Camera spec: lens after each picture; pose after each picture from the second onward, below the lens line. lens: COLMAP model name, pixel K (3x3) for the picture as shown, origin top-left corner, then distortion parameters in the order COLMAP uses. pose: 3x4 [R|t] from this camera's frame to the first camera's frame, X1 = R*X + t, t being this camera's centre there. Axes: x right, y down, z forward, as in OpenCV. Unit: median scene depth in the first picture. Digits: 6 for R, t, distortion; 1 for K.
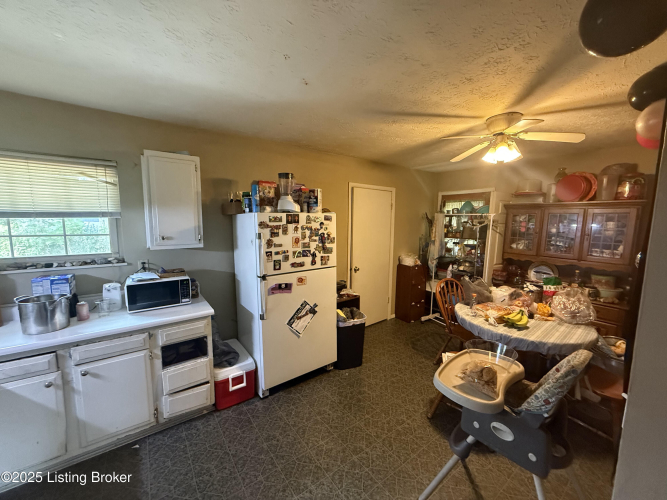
lens RADIAL K [[266.5, 0, 334.6], [0, 266.5, 248.0], [0, 0, 1]] dist [-0.000220, -0.000036]
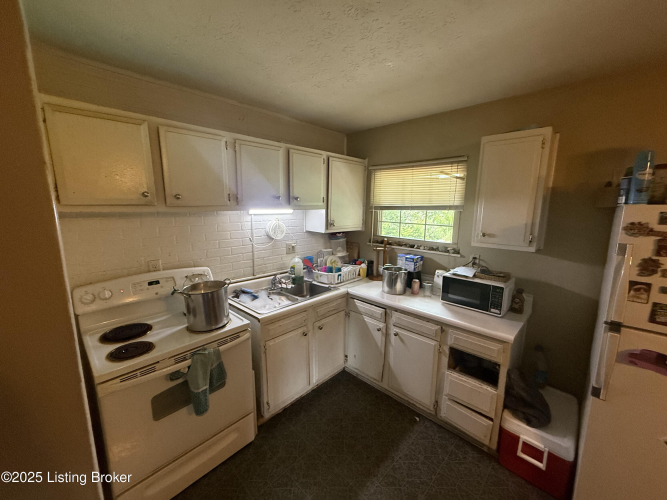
lens RADIAL K [[266.5, 0, 335.4], [0, 266.5, 248.7], [0, 0, 1]] dist [-0.000220, -0.000036]
pose [[0.163608, 0.153526, -0.974506, 0.151387], [-0.114480, 0.984098, 0.135817, -0.054854], [0.979861, 0.089340, 0.178582, 0.359276]]
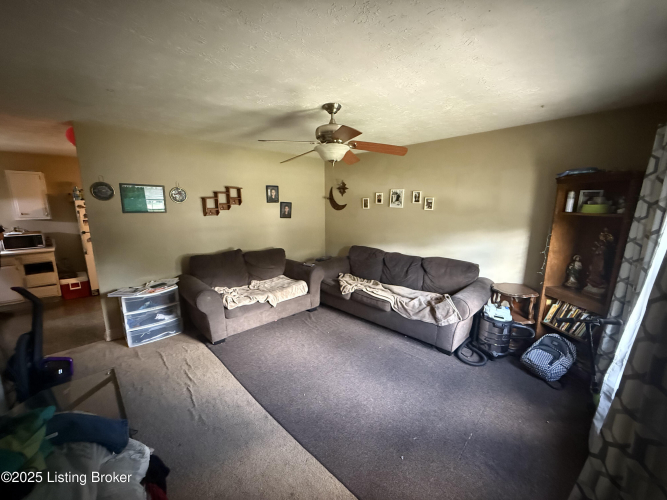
lens RADIAL K [[266.5, 0, 333.3], [0, 266.5, 251.9], [0, 0, 1]] dist [-0.000220, -0.000036]
pose [[0.992567, -0.041253, 0.114493, 1.447364], [0.032865, 0.996701, 0.074205, 0.175814], [-0.117177, -0.069891, 0.990649, -1.287885]]
